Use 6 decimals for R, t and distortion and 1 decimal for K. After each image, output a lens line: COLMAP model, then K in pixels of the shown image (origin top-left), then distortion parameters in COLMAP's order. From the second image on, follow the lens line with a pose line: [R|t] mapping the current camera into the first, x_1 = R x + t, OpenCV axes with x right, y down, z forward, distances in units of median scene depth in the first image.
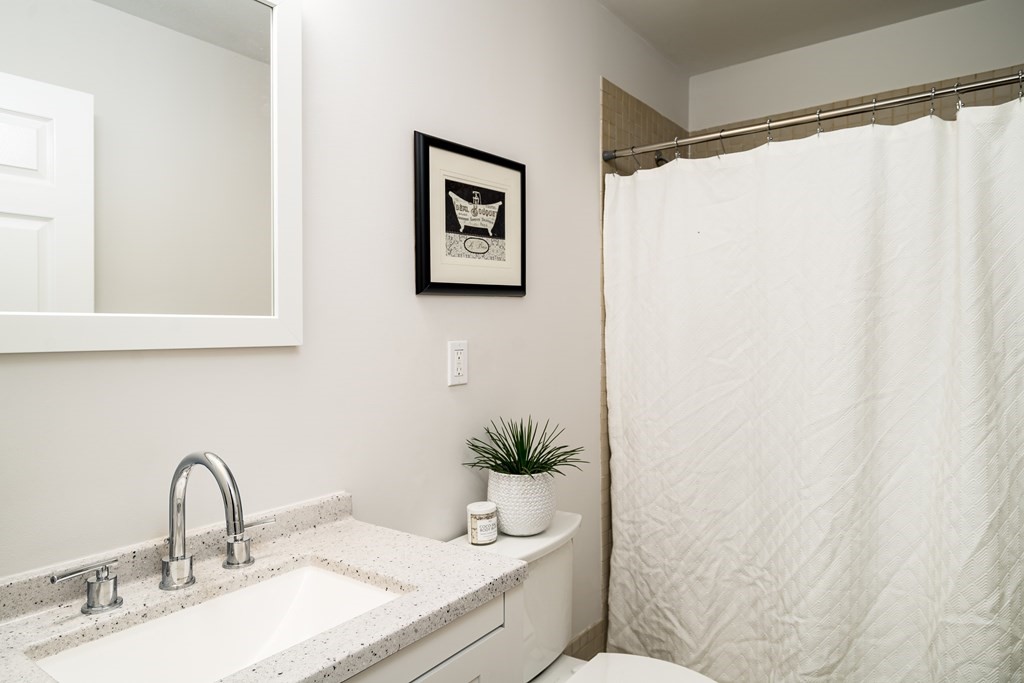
lens RADIAL K [[649.1, 0, 512.0], [0, 649.1, 341.5], [0, 0, 1]] dist [0.081860, -0.003762]
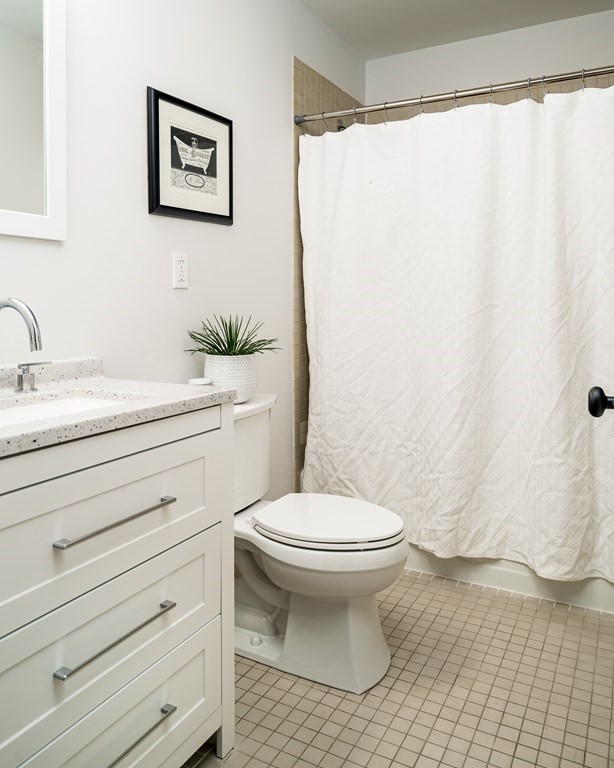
lens RADIAL K [[618.8, 0, 305.4], [0, 618.8, 312.6], [0, 0, 1]] dist [-0.001202, 0.309783]
pose [[0.990270, -0.004234, 0.139092, -0.008049], [0.003037, 0.999957, 0.008815, 0.089917], [-0.139123, -0.008307, 0.990240, -0.214124]]
